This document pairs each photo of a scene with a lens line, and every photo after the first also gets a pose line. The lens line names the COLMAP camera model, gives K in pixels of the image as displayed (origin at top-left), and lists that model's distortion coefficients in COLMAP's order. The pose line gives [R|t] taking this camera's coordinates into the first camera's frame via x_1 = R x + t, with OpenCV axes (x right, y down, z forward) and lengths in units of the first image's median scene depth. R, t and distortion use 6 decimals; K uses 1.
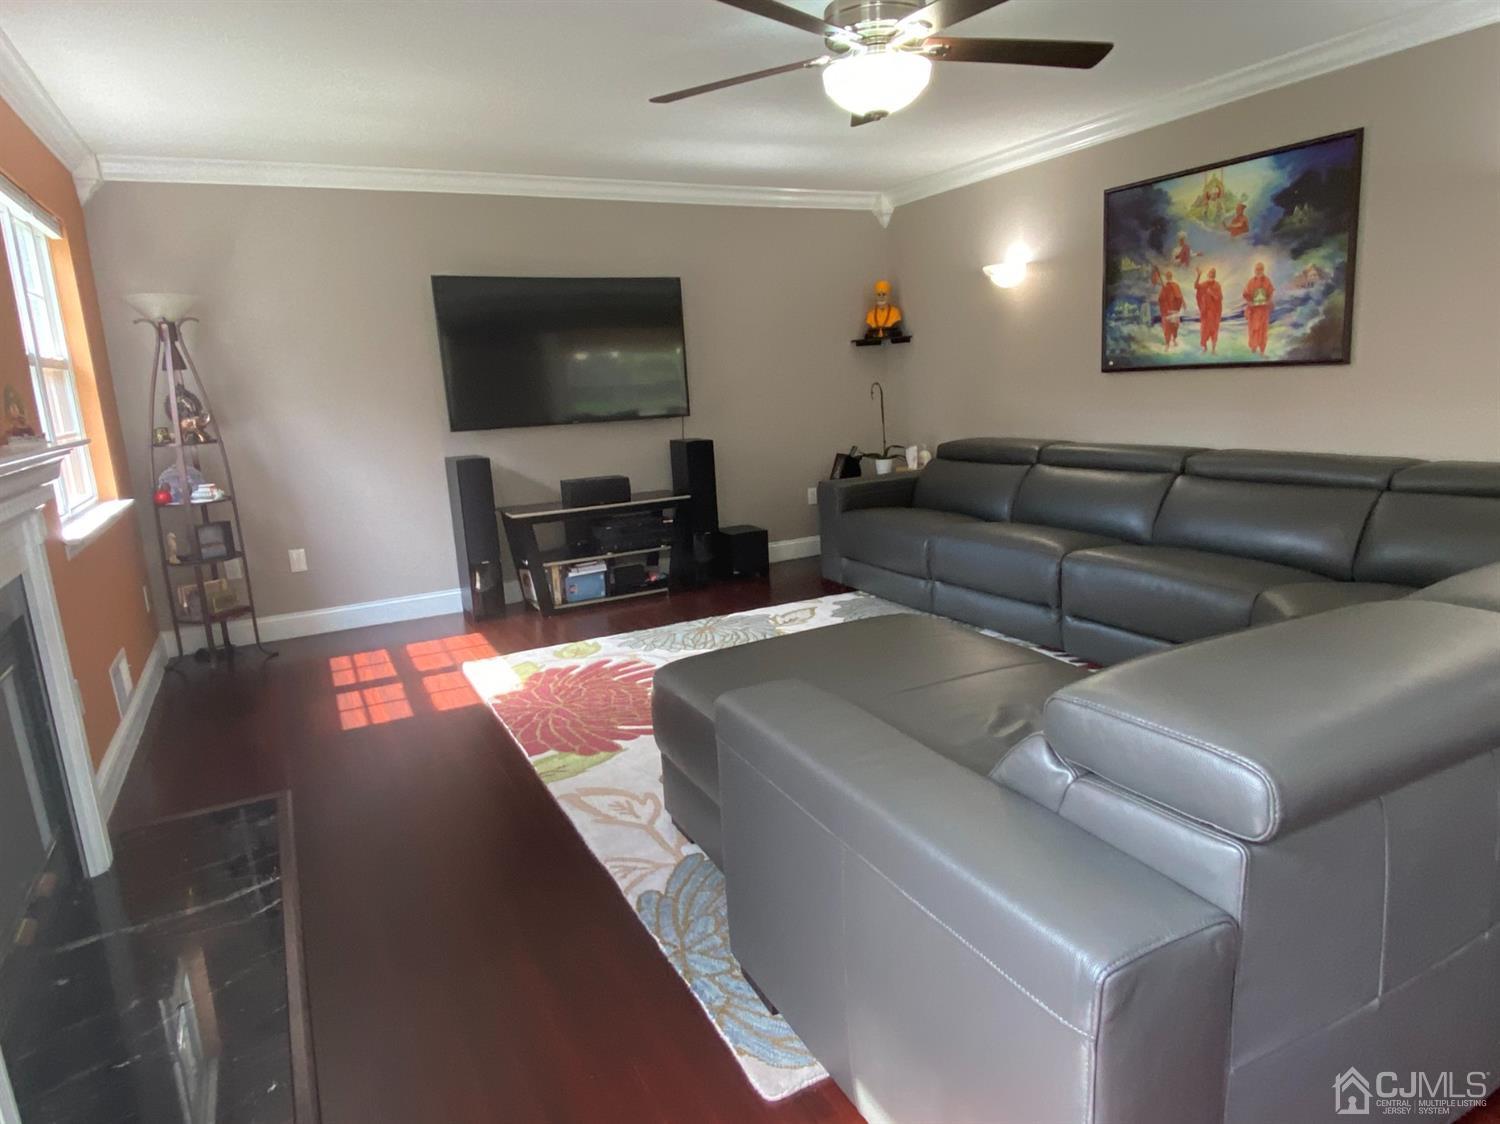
lens RADIAL K [[923.2, 0, 761.7], [0, 923.2, 564.7], [0, 0, 1]] dist [0.033740, -0.029724]
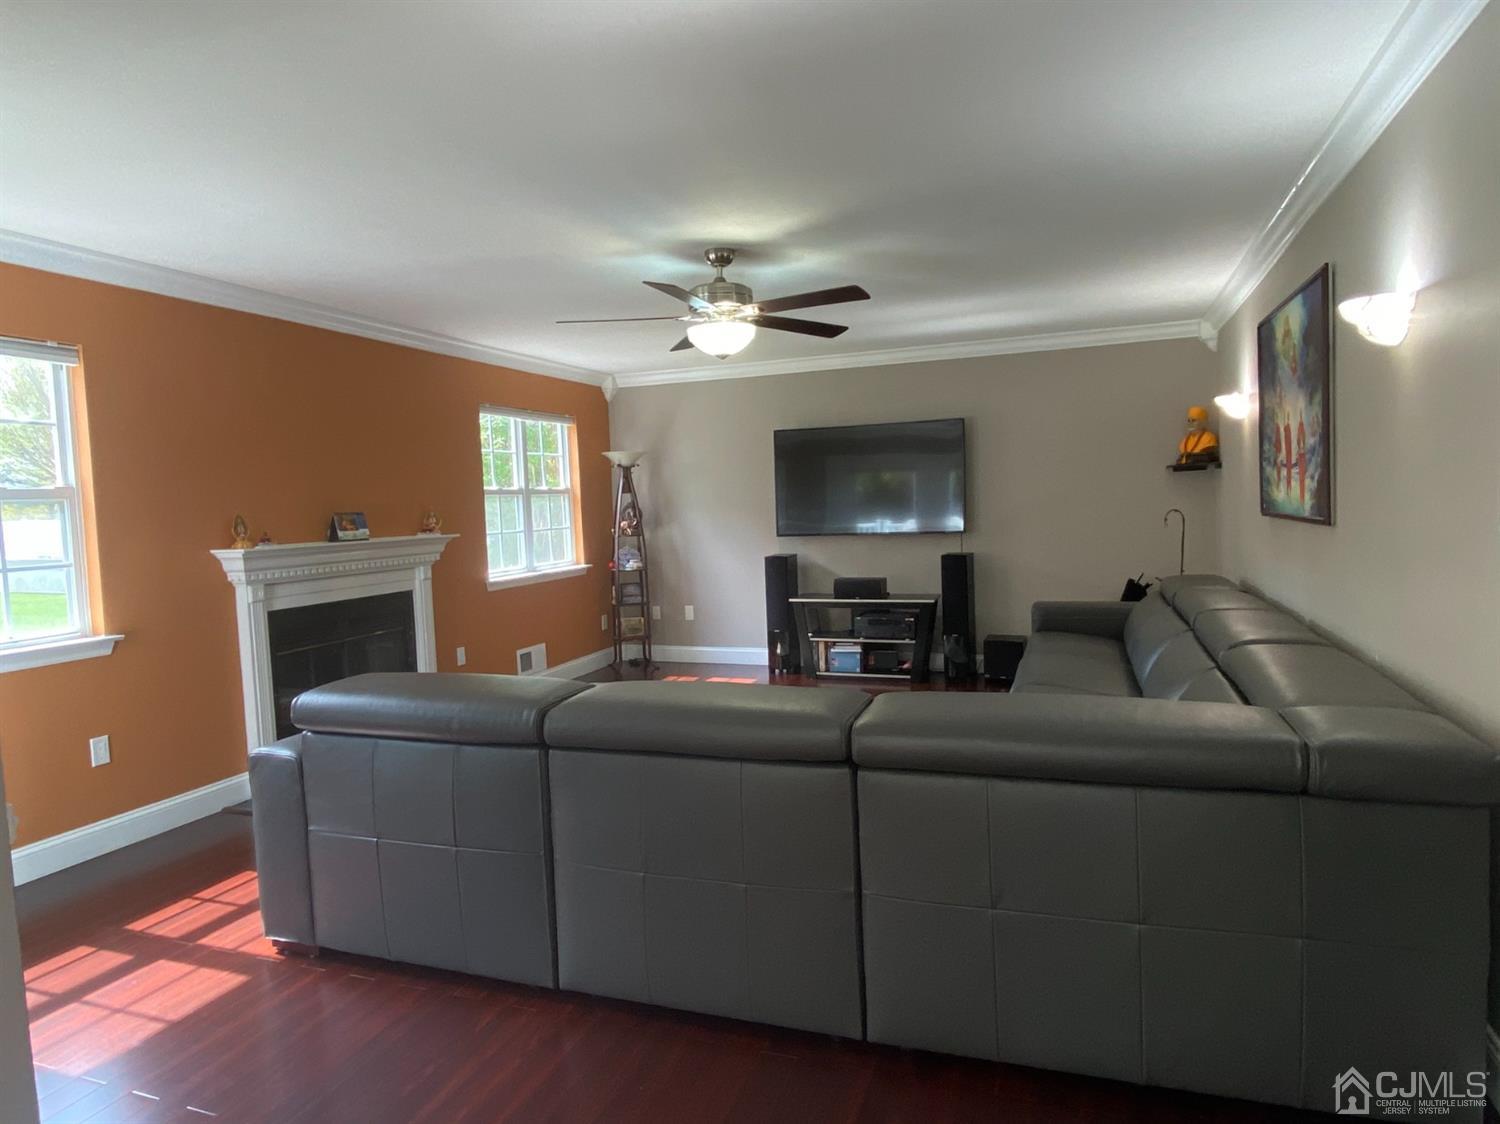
lens RADIAL K [[923.2, 0, 752.4], [0, 923.2, 560.5], [0, 0, 1]] dist [0.033740, -0.029724]
pose [[0.670731, 0.081538, -0.737206, 0.661774], [-0.148883, 0.988510, -0.026124, -0.062810], [0.726605, 0.127279, 0.675163, 0.028468]]
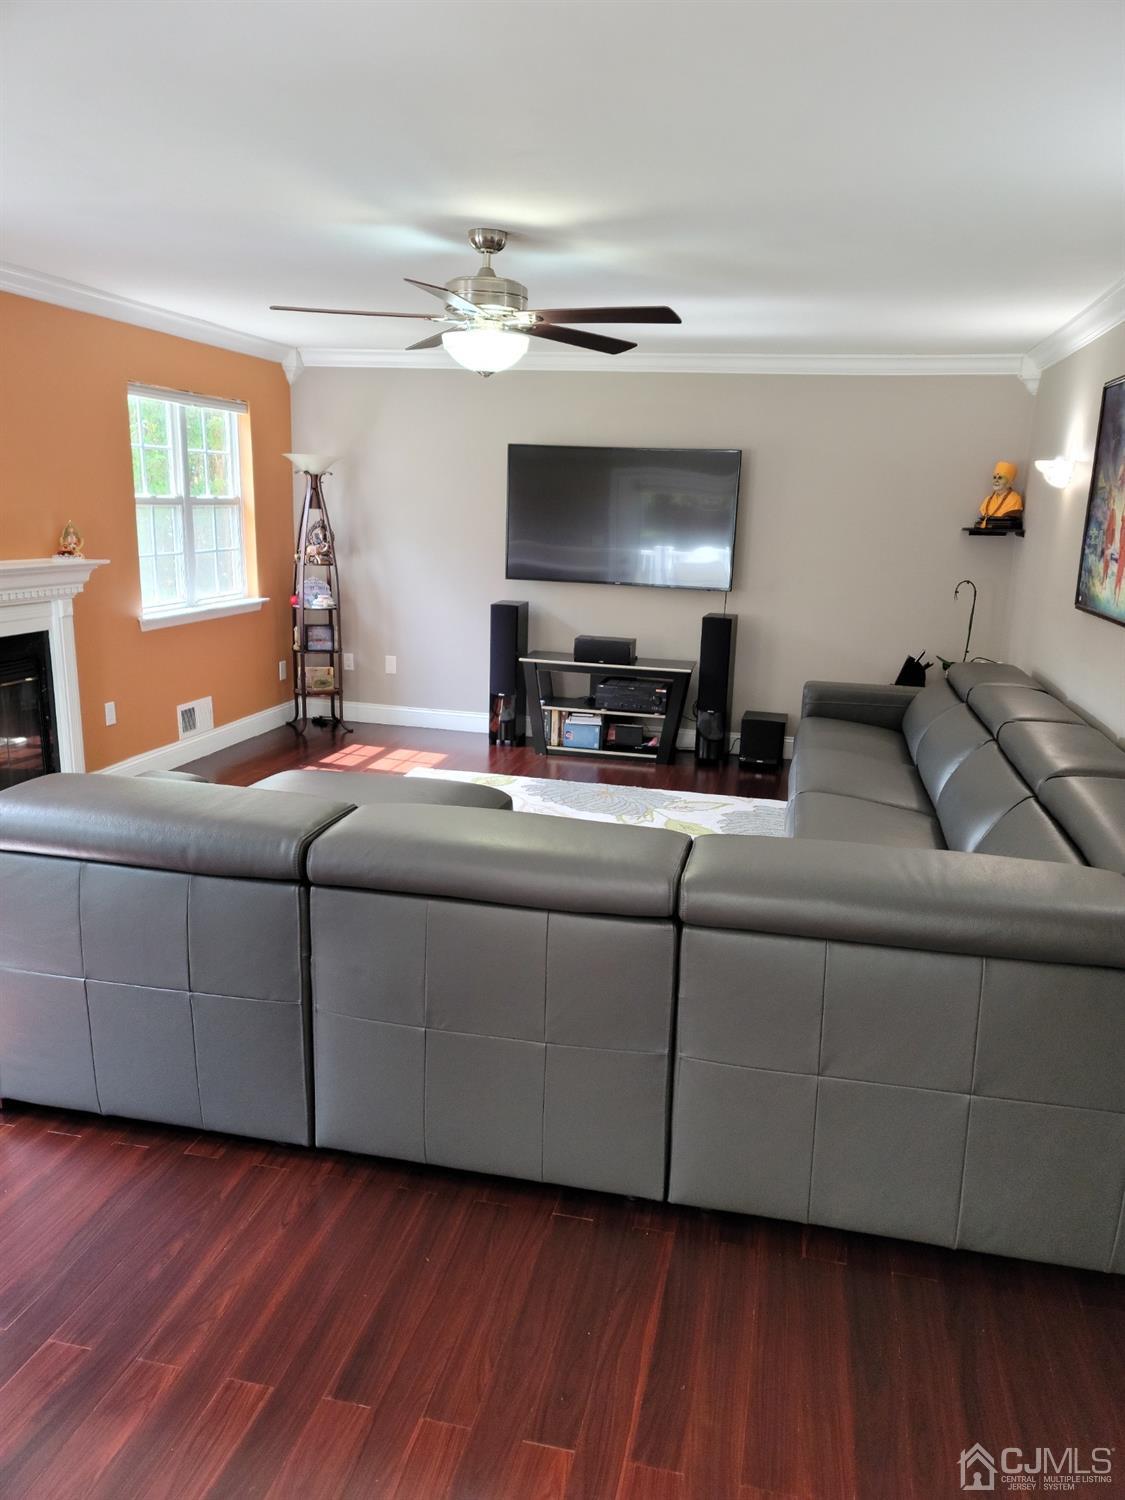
lens RADIAL K [[1103.9, 0, 592.1], [0, 1103.9, 772.9], [0, 0, 1]] dist [0.049621, -0.024881]
pose [[0.764265, 0.234295, -0.600837, 0.620414], [-0.203569, 0.971683, 0.119966, -0.093288], [0.611930, 0.030626, 0.790318, -0.019452]]
